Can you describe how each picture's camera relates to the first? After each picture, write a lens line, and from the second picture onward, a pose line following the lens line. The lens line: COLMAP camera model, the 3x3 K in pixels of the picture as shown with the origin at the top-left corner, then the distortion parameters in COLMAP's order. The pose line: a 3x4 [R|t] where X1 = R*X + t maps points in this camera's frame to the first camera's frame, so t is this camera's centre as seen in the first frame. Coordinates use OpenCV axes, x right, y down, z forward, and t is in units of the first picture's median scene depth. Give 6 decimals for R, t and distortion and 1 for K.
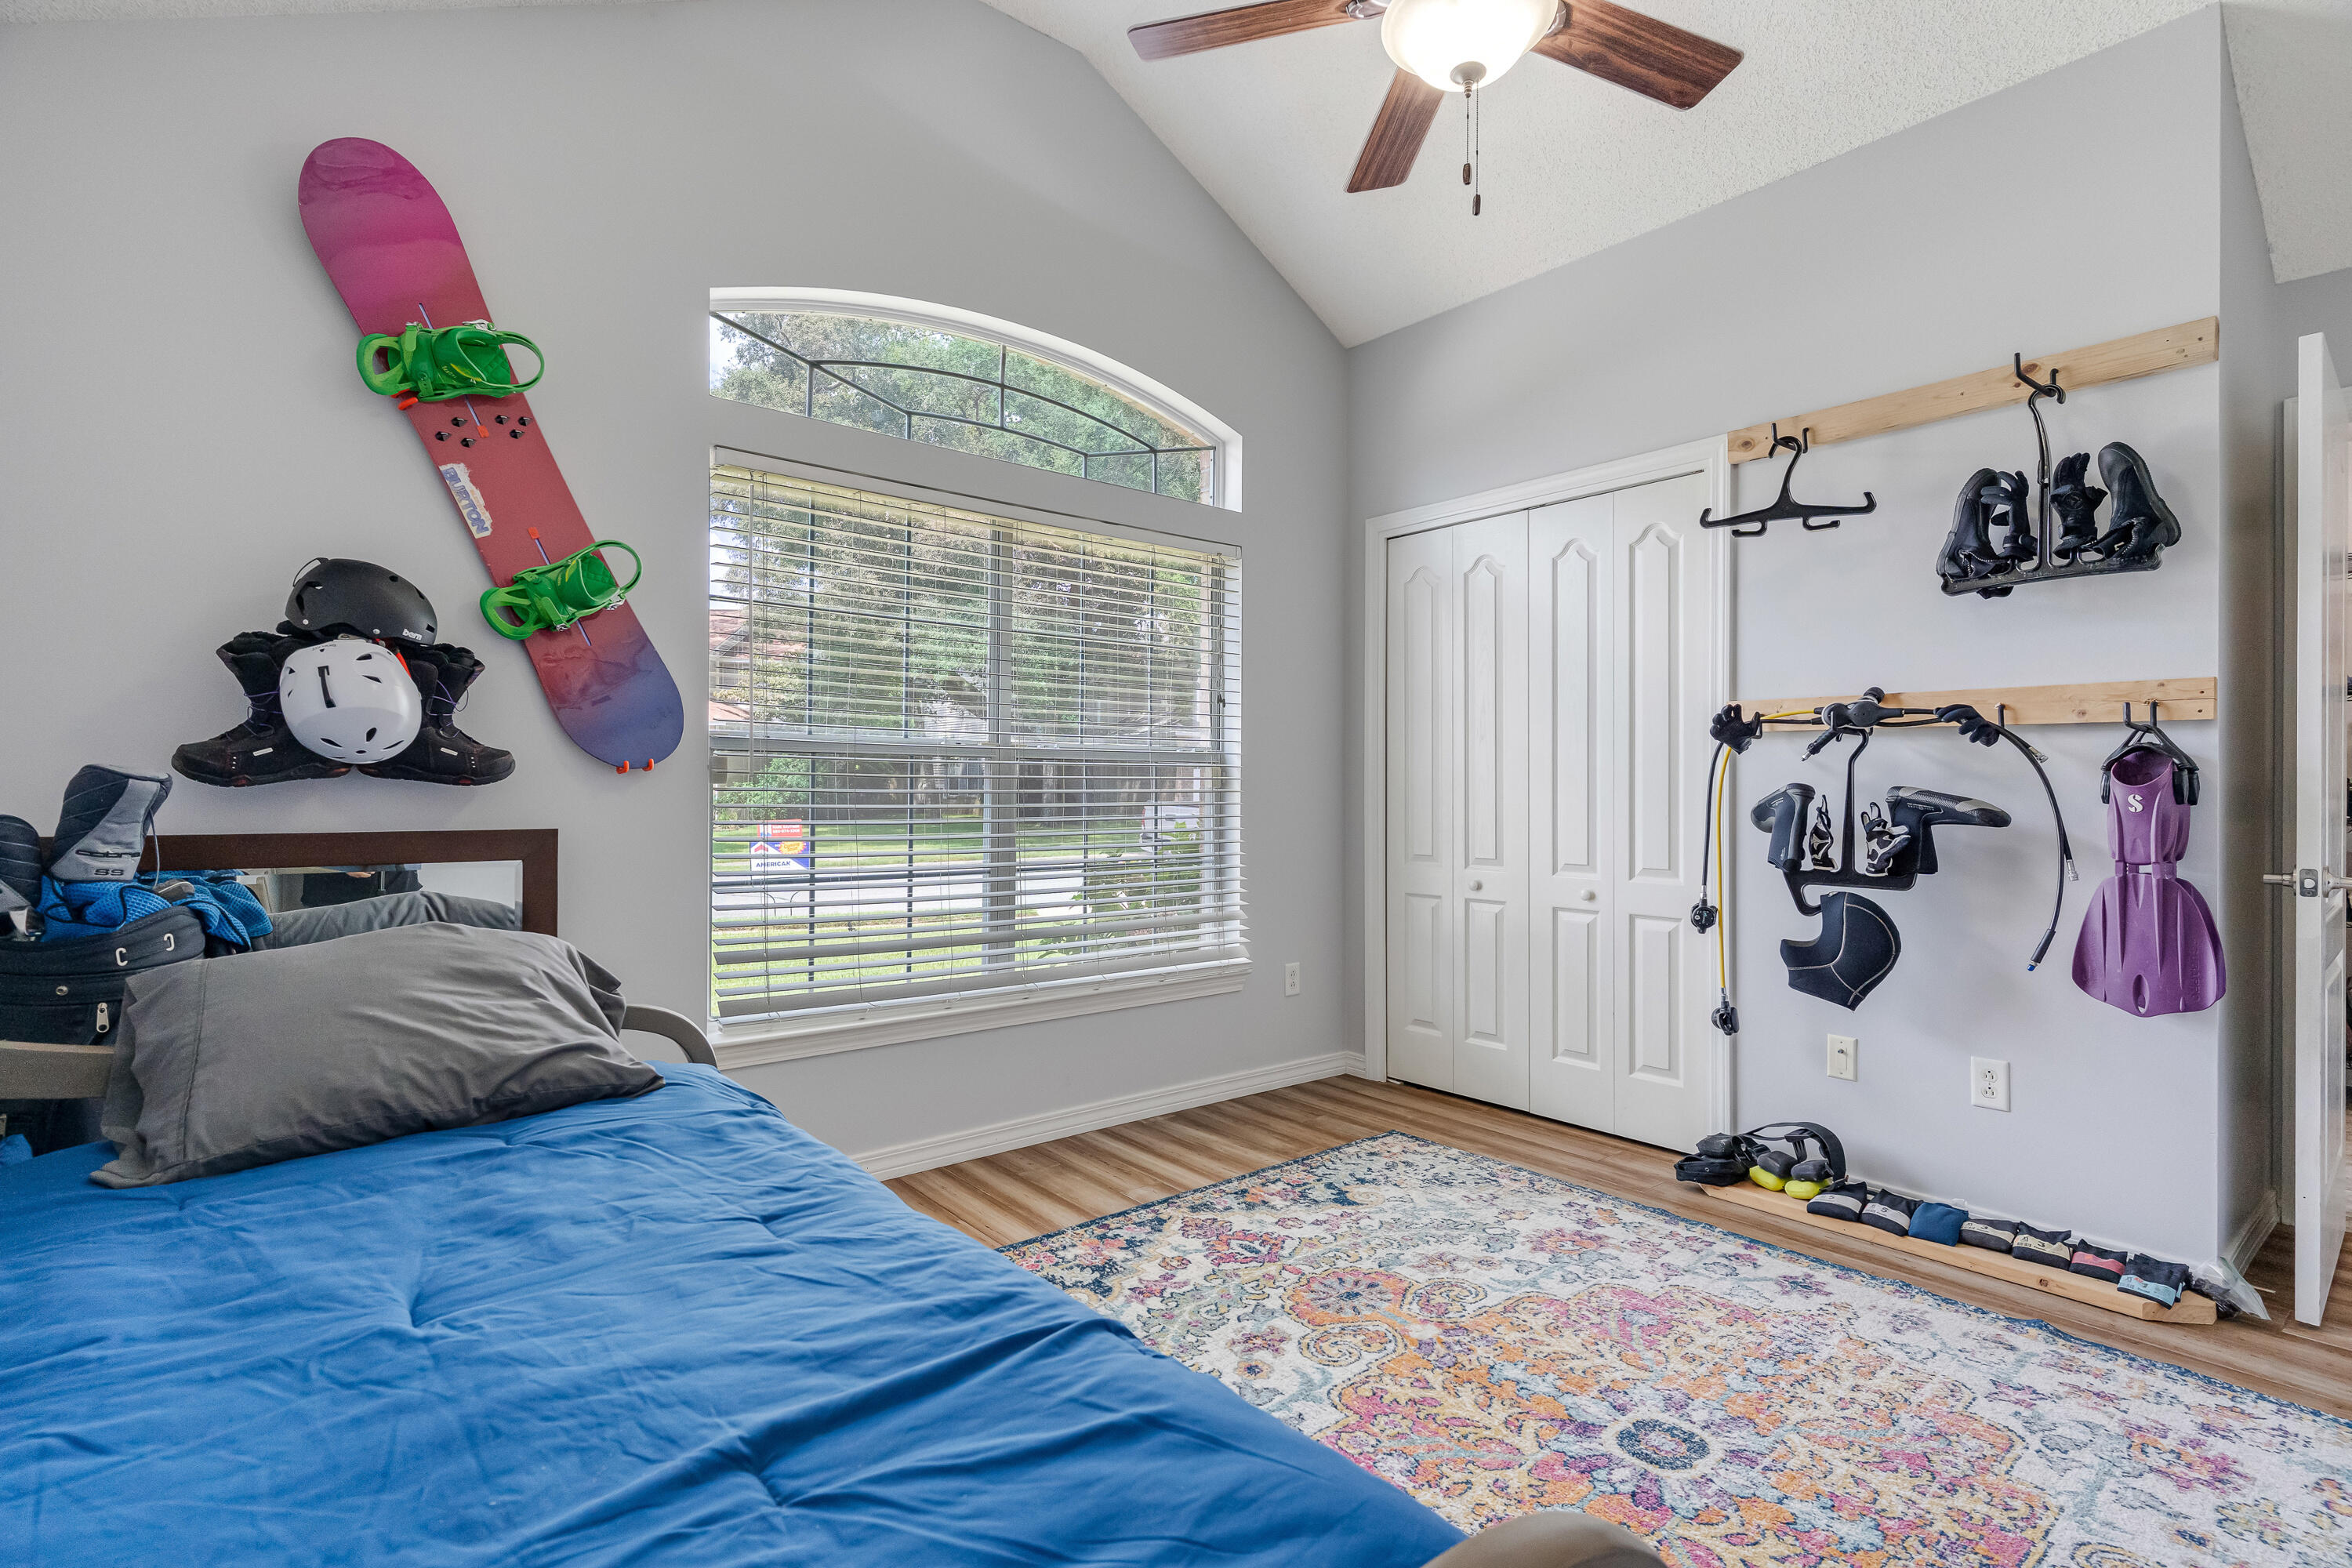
lens RADIAL K [[1133.0, 0, 1174.2], [0, 1133.0, 795.2], [0, 0, 1]] dist [0.012104, 0.001551]
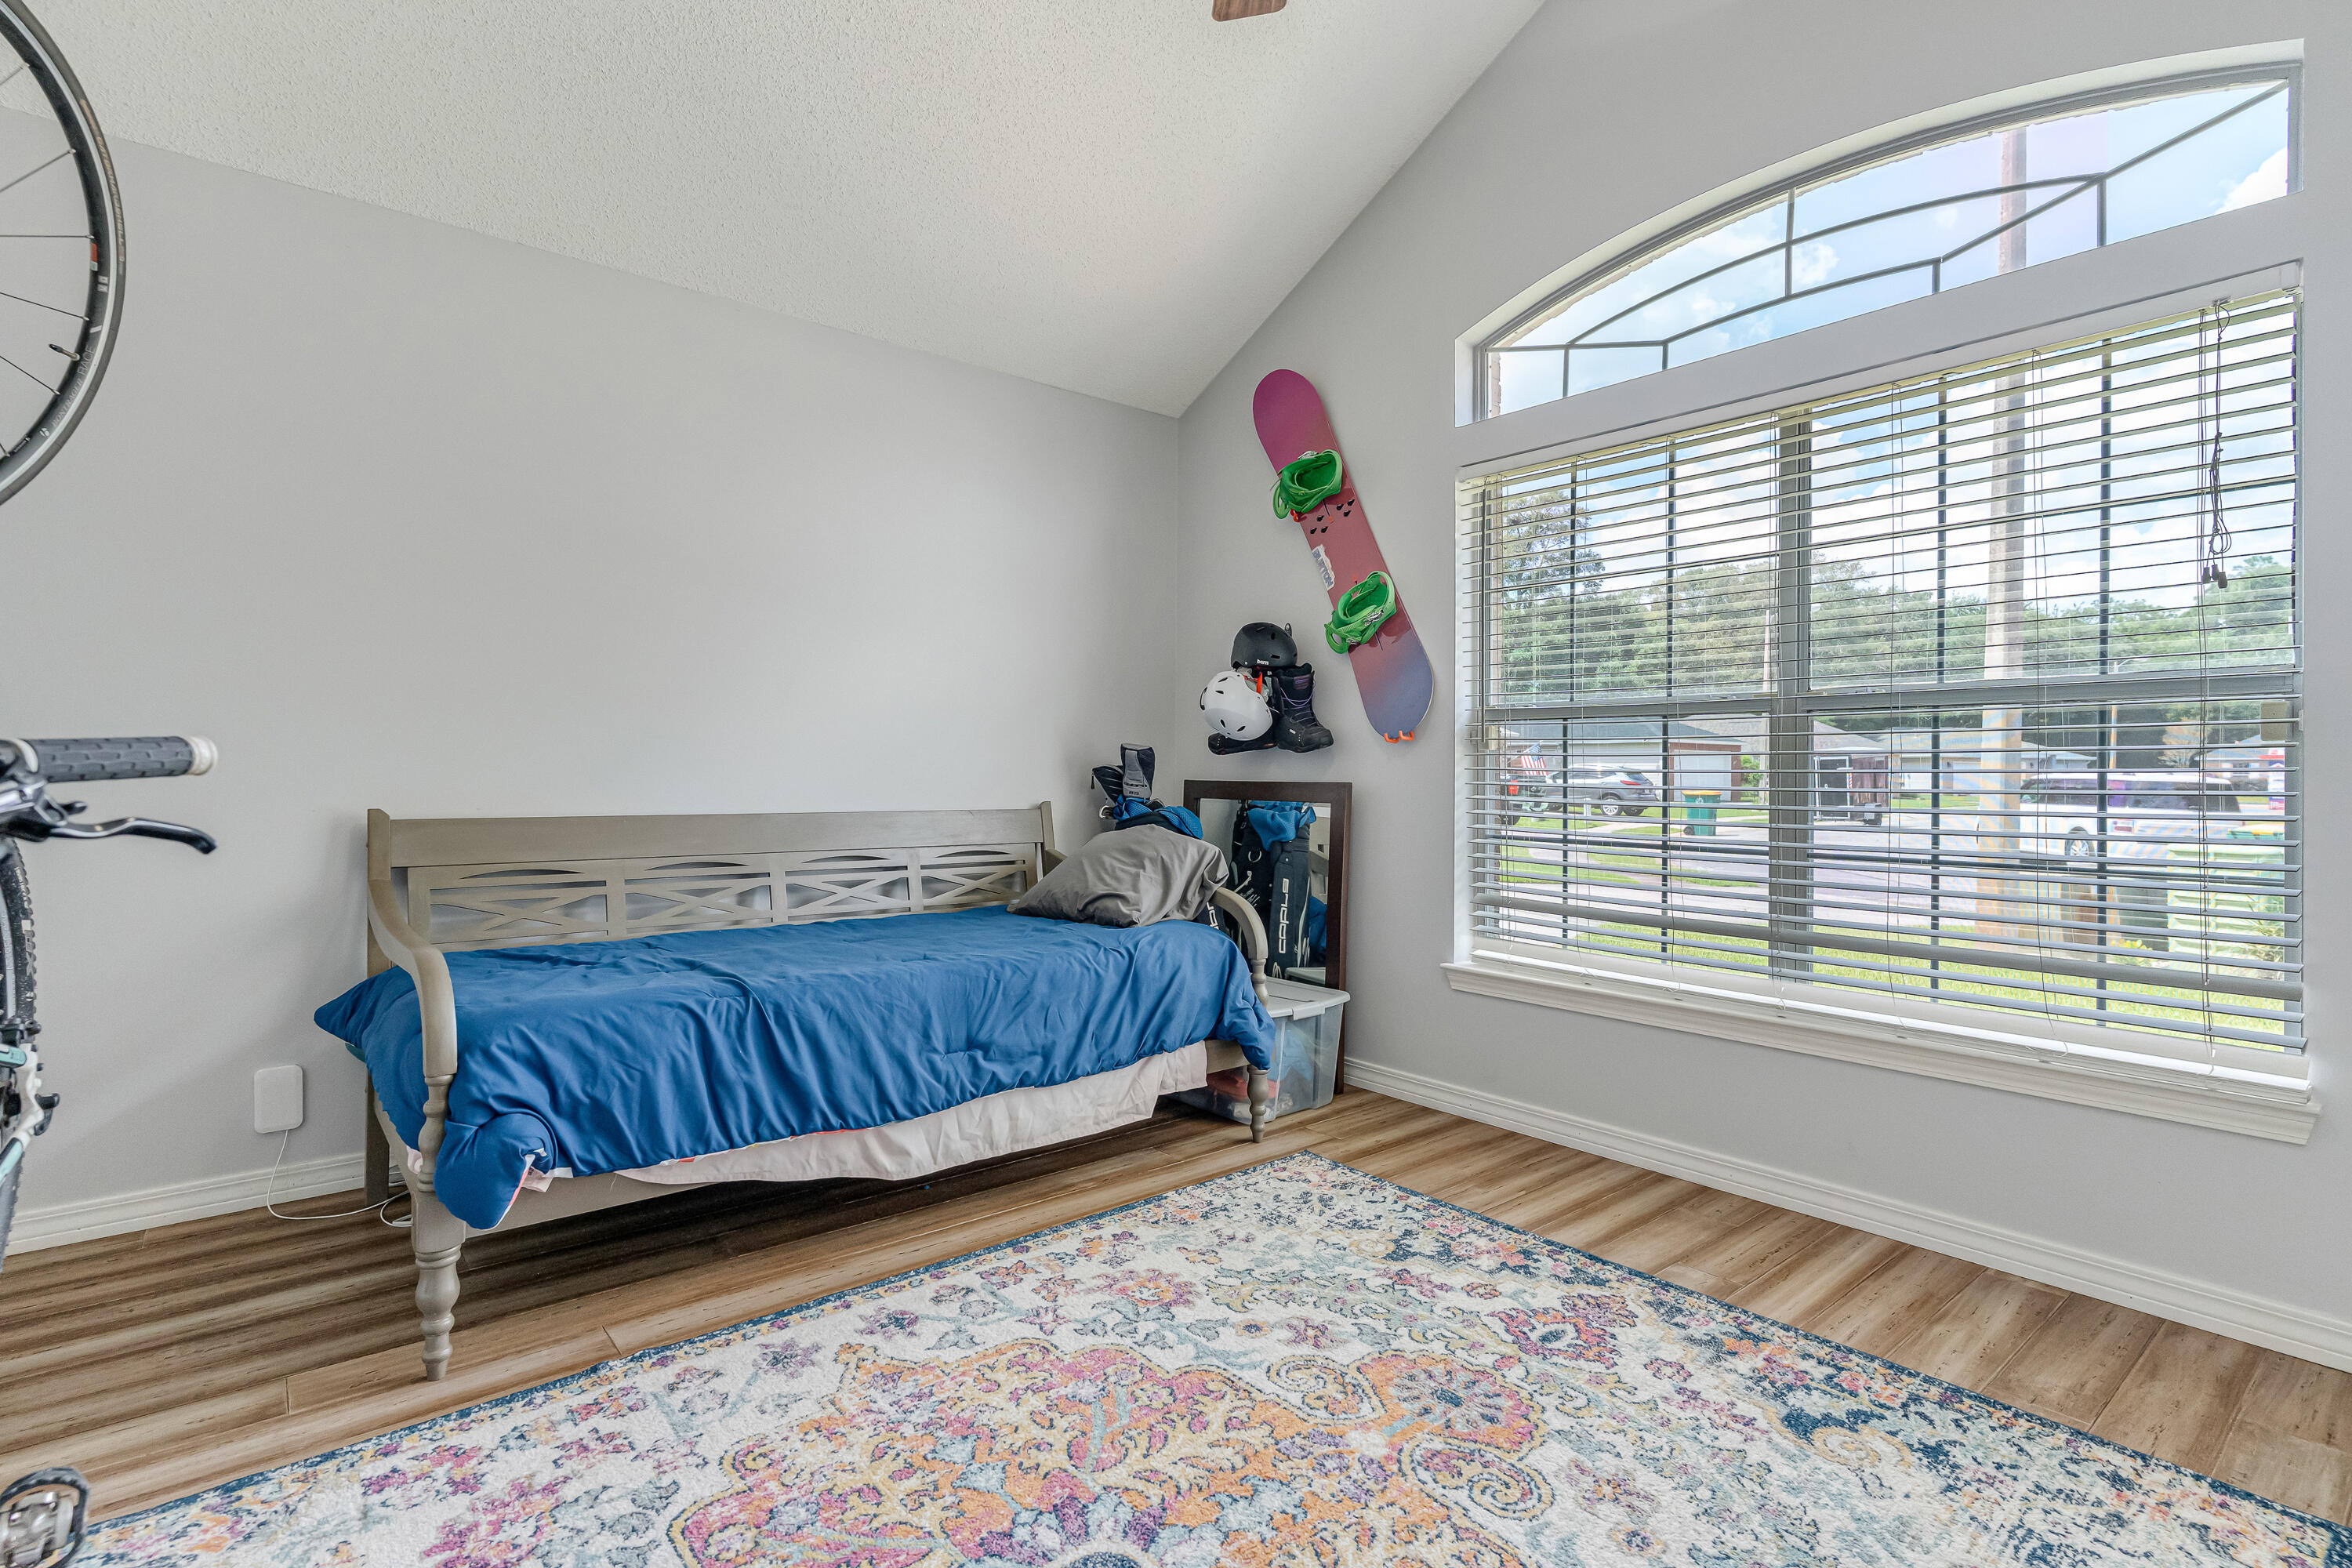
lens RADIAL K [[1133.0, 0, 1174.6], [0, 1133.0, 769.5], [0, 0, 1]] dist [0.012104, 0.001551]
pose [[-0.002900, -0.006572, -0.999974, 0.768987], [-0.013394, 0.999889, -0.006532, 0.022397], [0.999906, 0.013375, -0.002988, 0.678707]]
